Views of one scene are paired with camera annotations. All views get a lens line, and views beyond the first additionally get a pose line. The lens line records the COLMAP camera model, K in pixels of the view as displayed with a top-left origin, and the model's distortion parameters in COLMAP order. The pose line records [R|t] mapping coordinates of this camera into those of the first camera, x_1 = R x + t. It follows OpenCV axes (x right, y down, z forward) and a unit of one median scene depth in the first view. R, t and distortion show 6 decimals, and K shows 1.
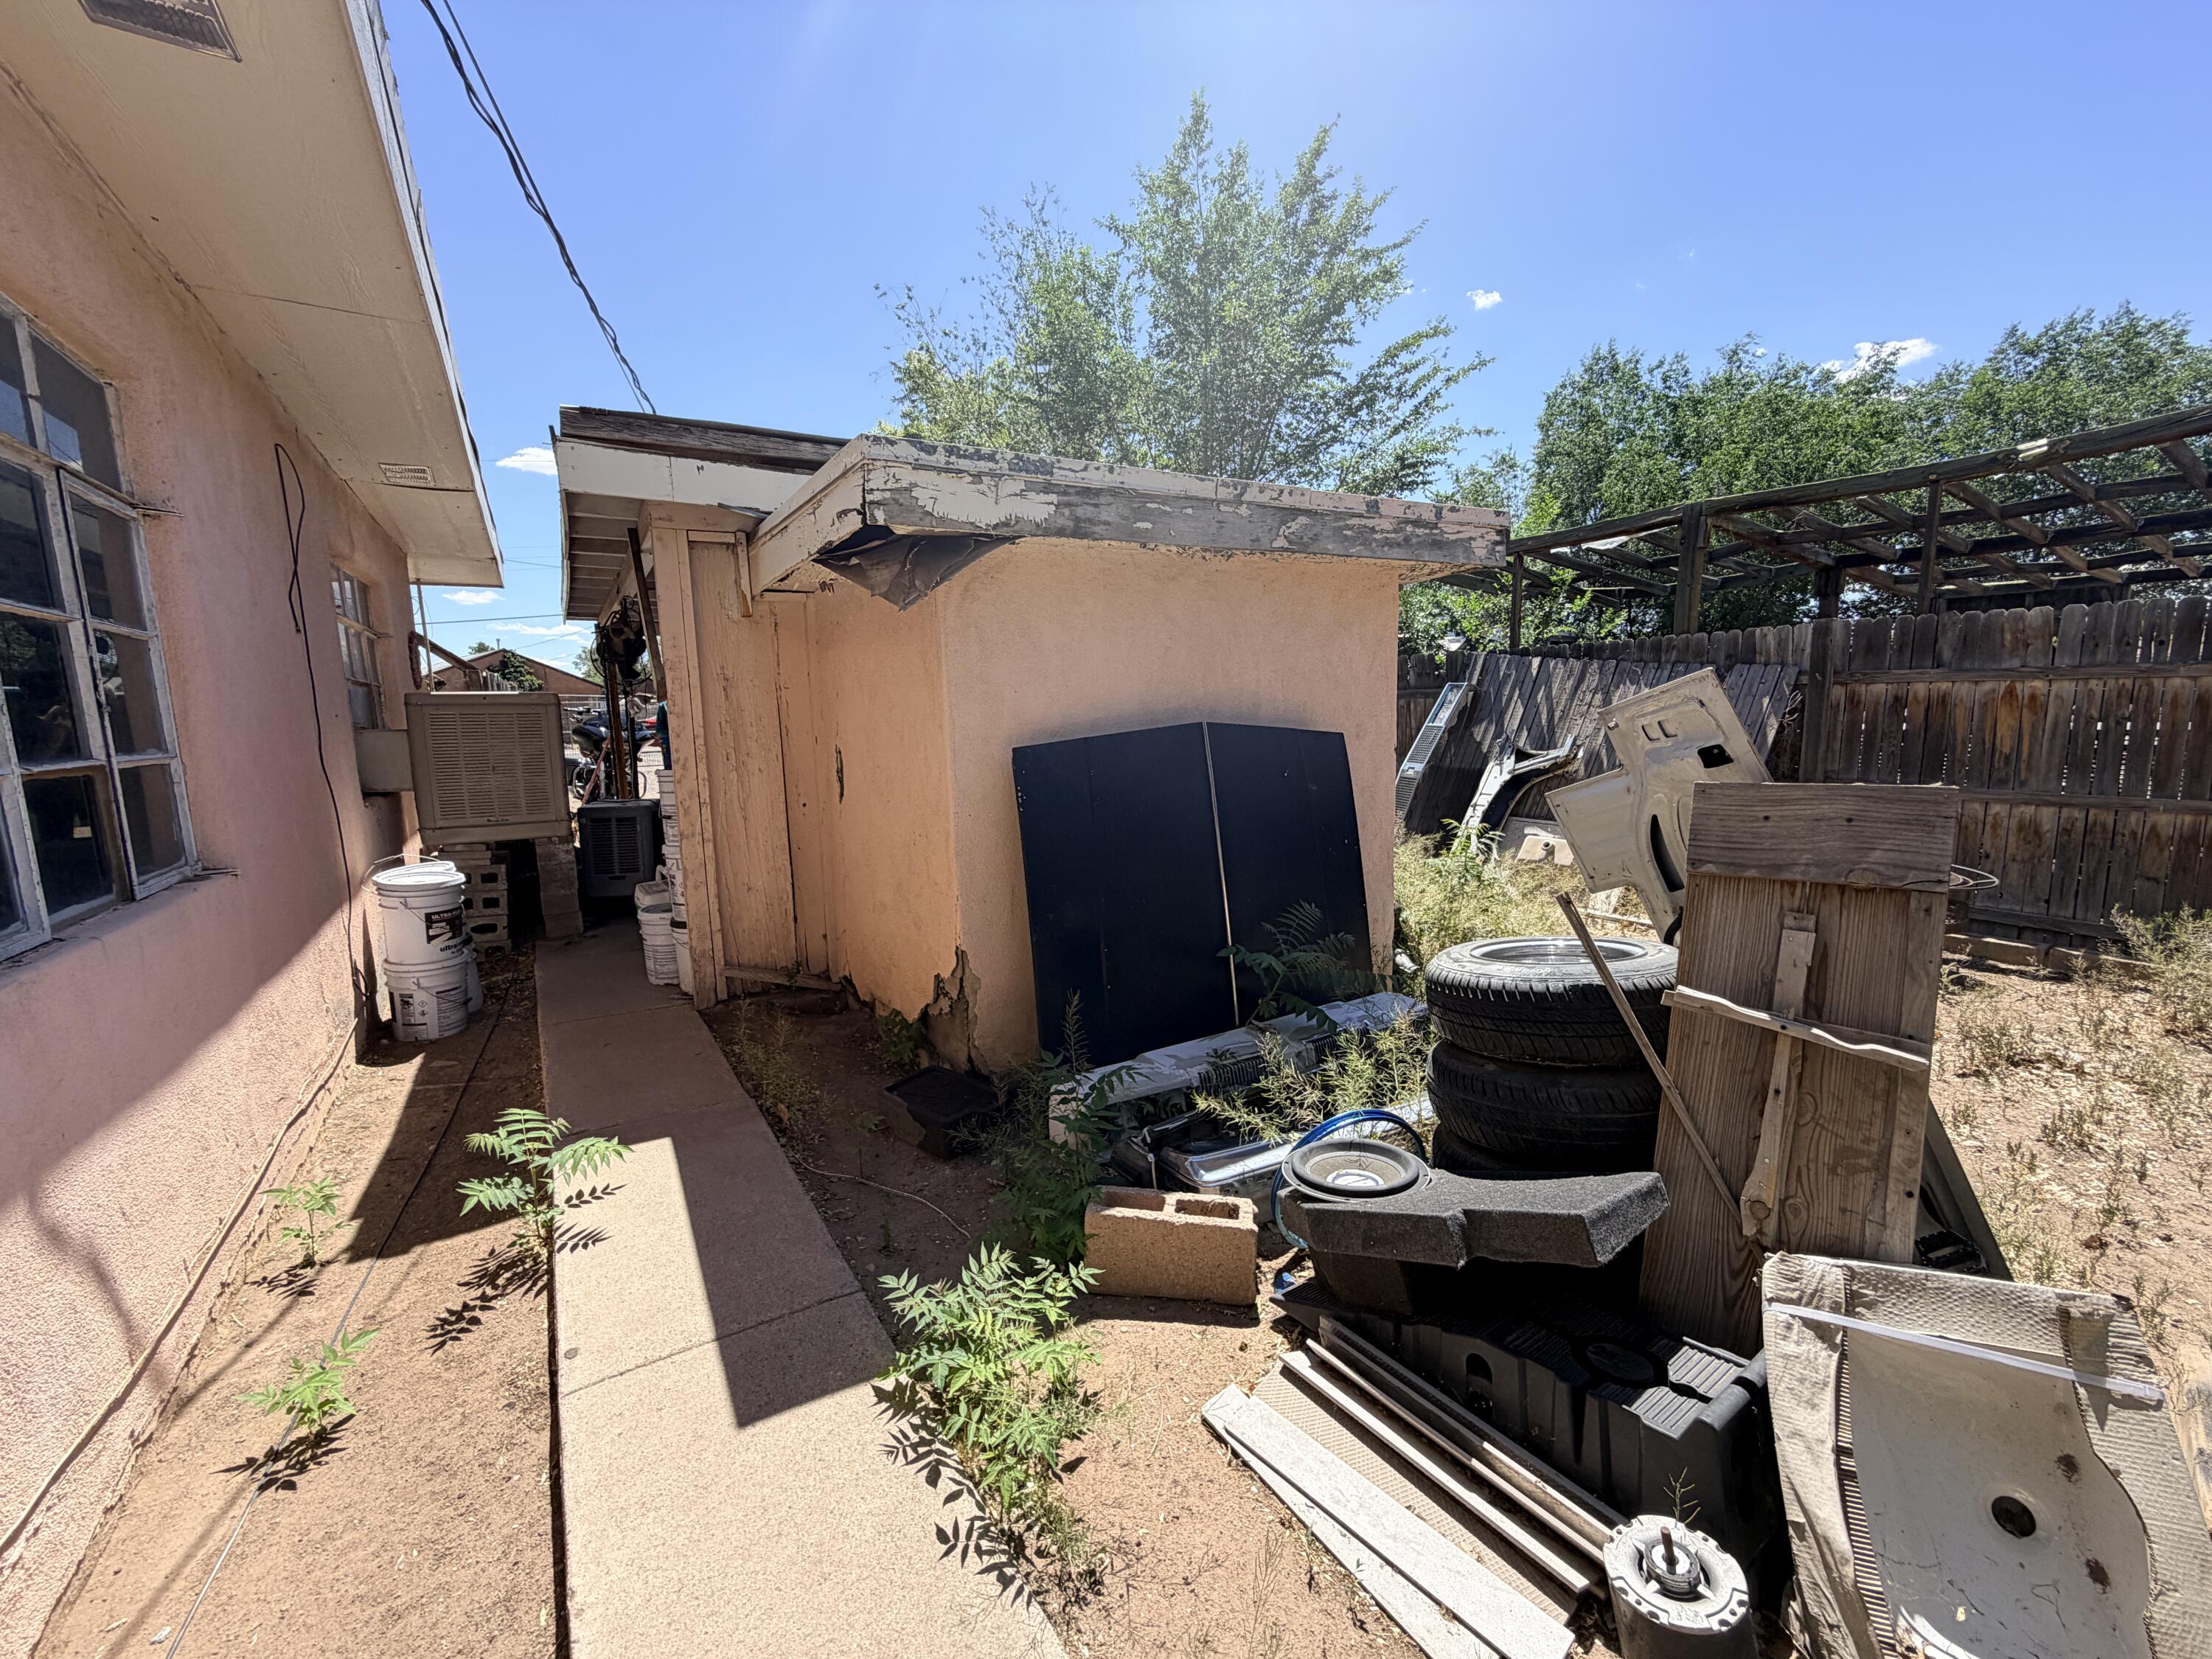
lens RADIAL K [[891.4, 0, 1102.8], [0, 891.4, 835.4], [0, 0, 1]] dist [-0.001605, -0.000394]
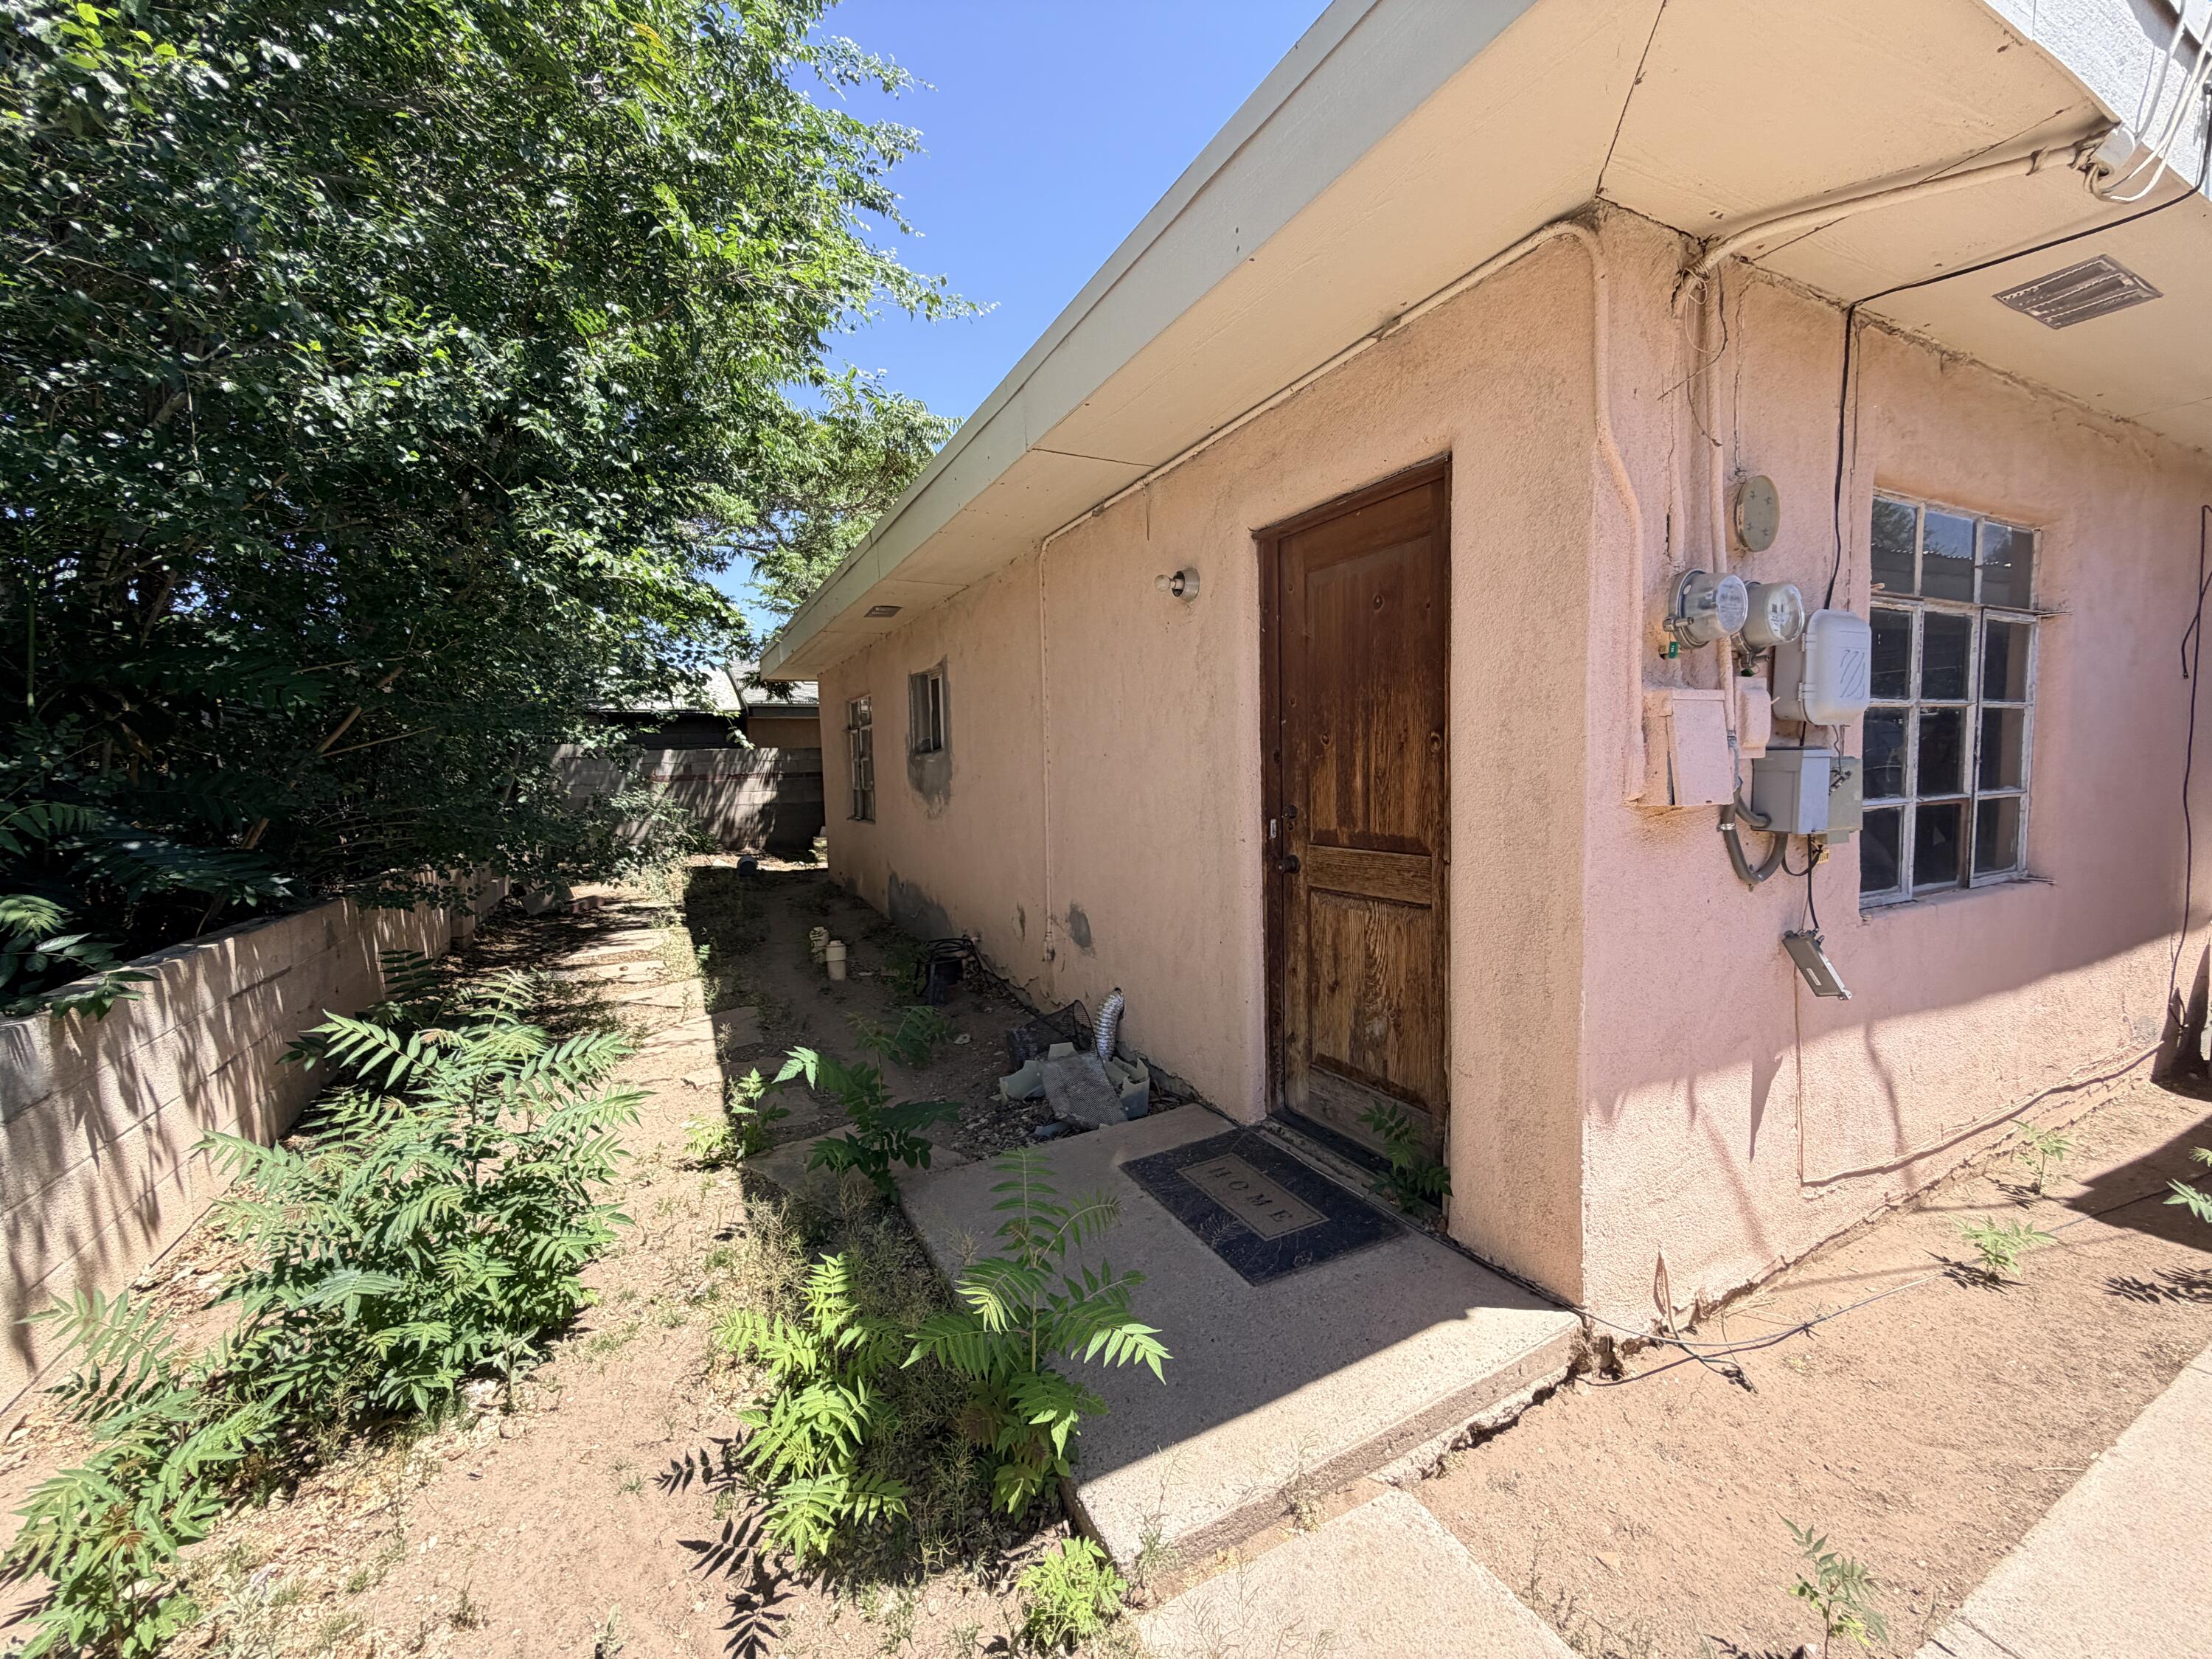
lens RADIAL K [[891.4, 0, 1104.1], [0, 891.4, 833.6], [0, 0, 1]] dist [-0.001605, -0.000394]
pose [[-0.084646, 0.098476, -0.991533, 0.459779], [-0.115650, 0.987408, 0.107939, -0.009221], [0.989677, 0.123807, -0.072191, -0.310781]]
